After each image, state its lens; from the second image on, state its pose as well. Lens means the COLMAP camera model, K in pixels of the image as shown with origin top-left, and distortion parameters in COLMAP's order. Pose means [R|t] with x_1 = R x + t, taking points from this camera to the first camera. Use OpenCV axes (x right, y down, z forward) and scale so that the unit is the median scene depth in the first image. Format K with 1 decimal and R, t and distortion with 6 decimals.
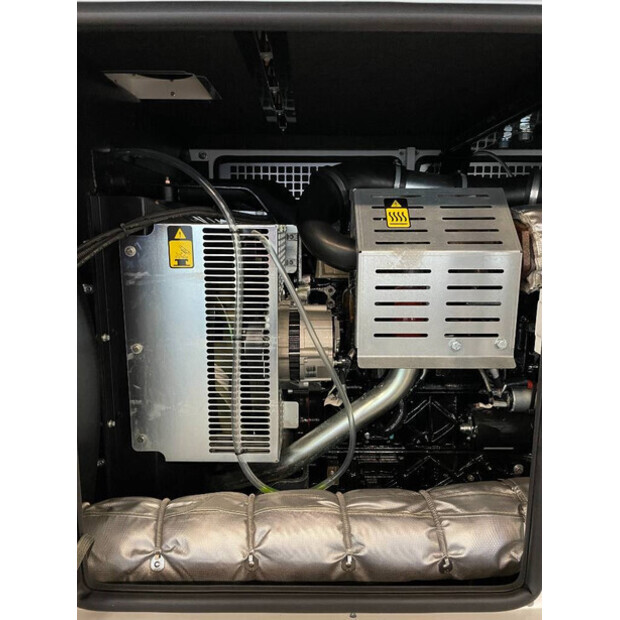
lens RADIAL K [[472.8, 0, 310.1], [0, 472.8, 309.4], [0, 0, 1]] dist [0.062961, -0.071047]
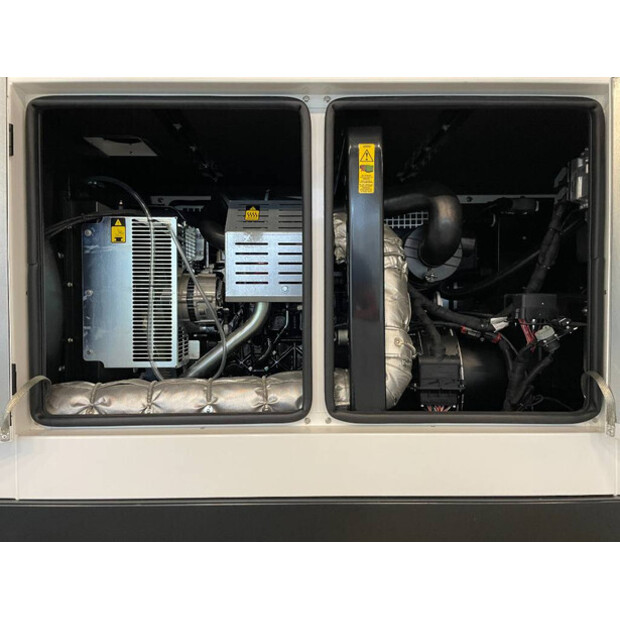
lens RADIAL K [[472.8, 0, 311.3], [0, 472.8, 310.0], [0, 0, 1]] dist [0.062961, -0.071047]
pose [[0.999966, -0.005685, 0.005979, 0.374228], [0.006547, 0.987800, -0.155590, 0.389724], [-0.005021, 0.155624, 0.987804, -0.586564]]
